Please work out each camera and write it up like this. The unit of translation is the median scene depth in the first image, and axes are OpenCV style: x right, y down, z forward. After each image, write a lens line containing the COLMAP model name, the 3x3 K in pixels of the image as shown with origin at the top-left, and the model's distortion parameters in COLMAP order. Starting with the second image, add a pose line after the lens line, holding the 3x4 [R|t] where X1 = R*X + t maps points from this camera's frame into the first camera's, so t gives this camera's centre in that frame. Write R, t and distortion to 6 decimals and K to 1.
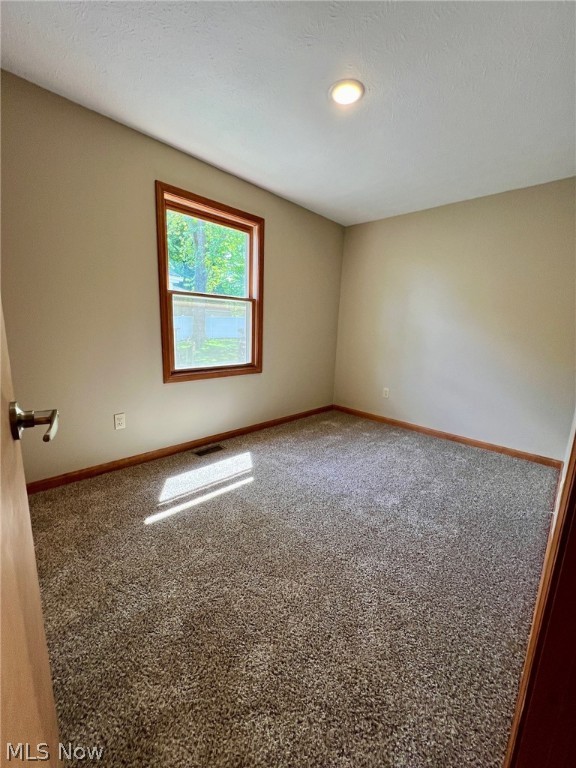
lens RADIAL K [[306.9, 0, 286.8], [0, 306.9, 383.7], [0, 0, 1]] dist [-0.002162, -0.000200]
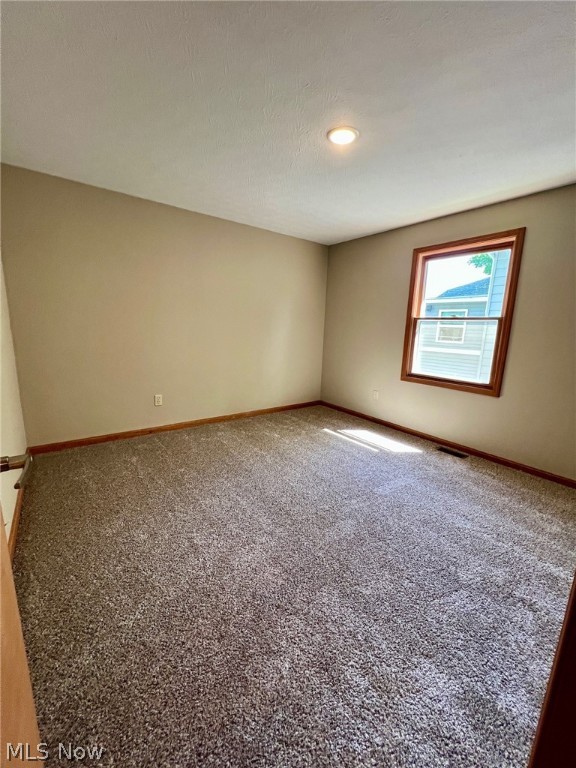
lens RADIAL K [[306.9, 0, 287.3], [0, 306.9, 386.3], [0, 0, 1]] dist [-0.002162, -0.000200]
pose [[-0.122993, 0.181123, -0.975739, 1.106017], [-0.197903, 0.958980, 0.202958, -0.159843], [0.972475, 0.218064, -0.082103, 0.563569]]
